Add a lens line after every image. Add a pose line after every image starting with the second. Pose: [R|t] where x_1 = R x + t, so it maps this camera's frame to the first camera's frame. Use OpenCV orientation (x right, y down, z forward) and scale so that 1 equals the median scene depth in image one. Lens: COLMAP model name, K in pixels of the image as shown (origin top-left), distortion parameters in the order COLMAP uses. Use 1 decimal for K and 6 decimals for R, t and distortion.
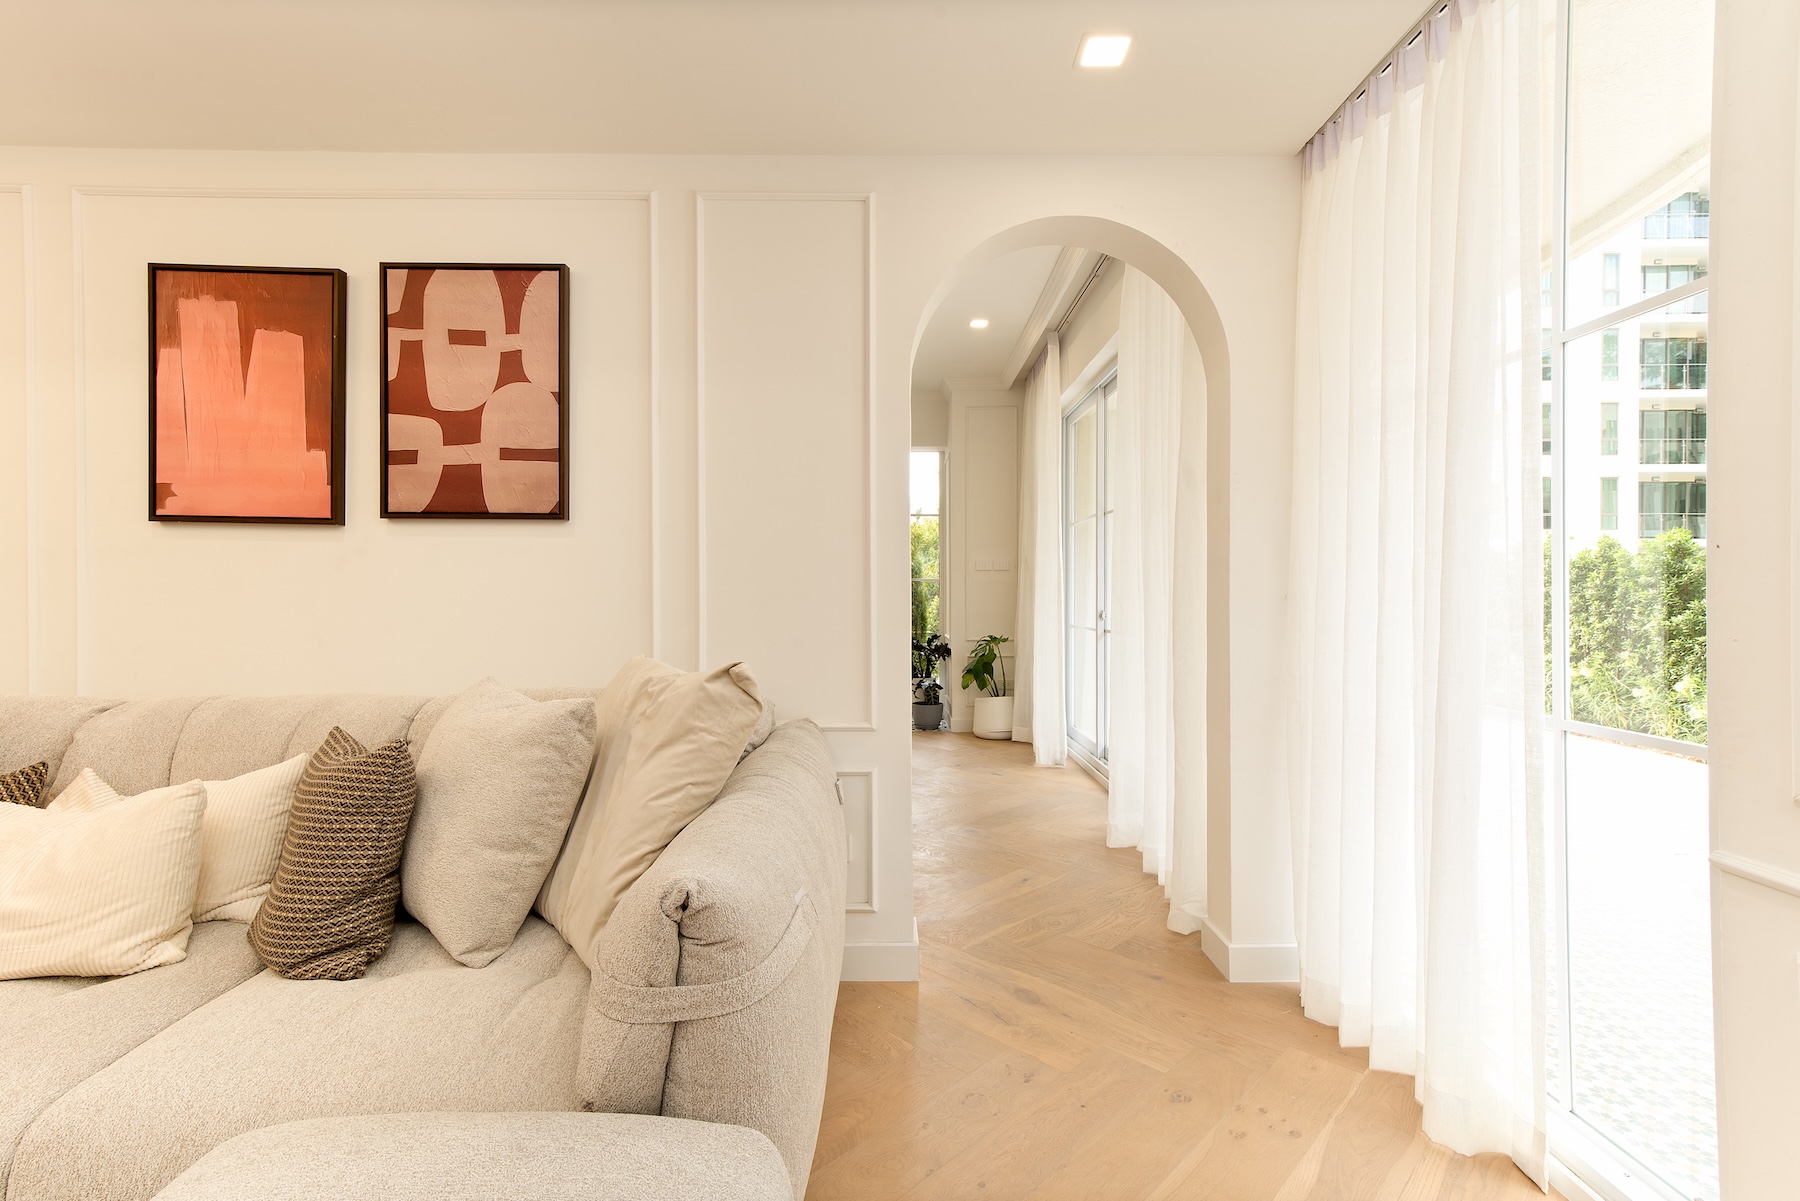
lens RADIAL K [[839.7, 0, 910.1], [0, 839.7, 605.2], [0, 0, 1]] dist [-0.012038, 0.006337]
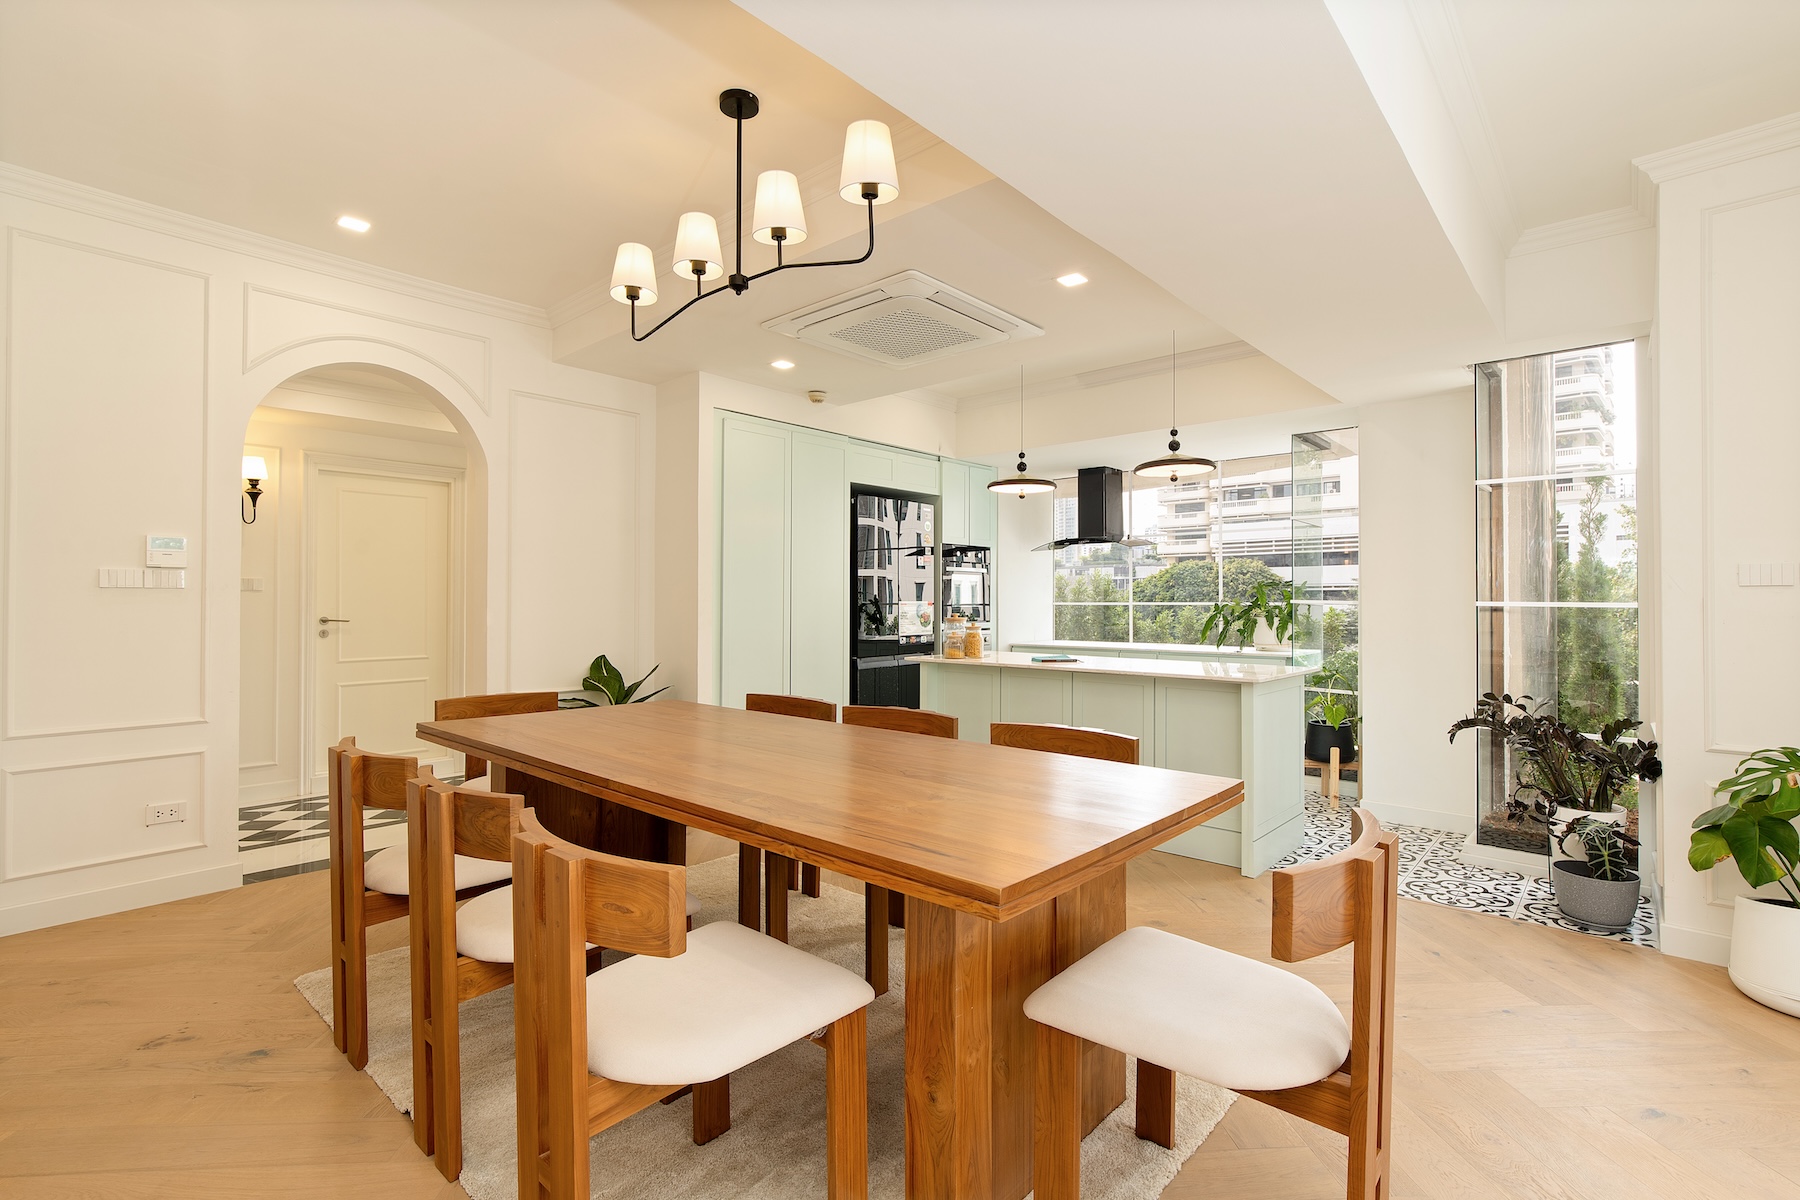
lens RADIAL K [[839.7, 0, 905.1], [0, 839.7, 586.3], [0, 0, 1]] dist [-0.012038, 0.006337]
pose [[0.731252, -0.004406, -0.682093, 0.159806], [-0.013004, 0.999707, -0.020398, -0.070274], [0.681983, 0.023787, 0.730981, 1.136201]]
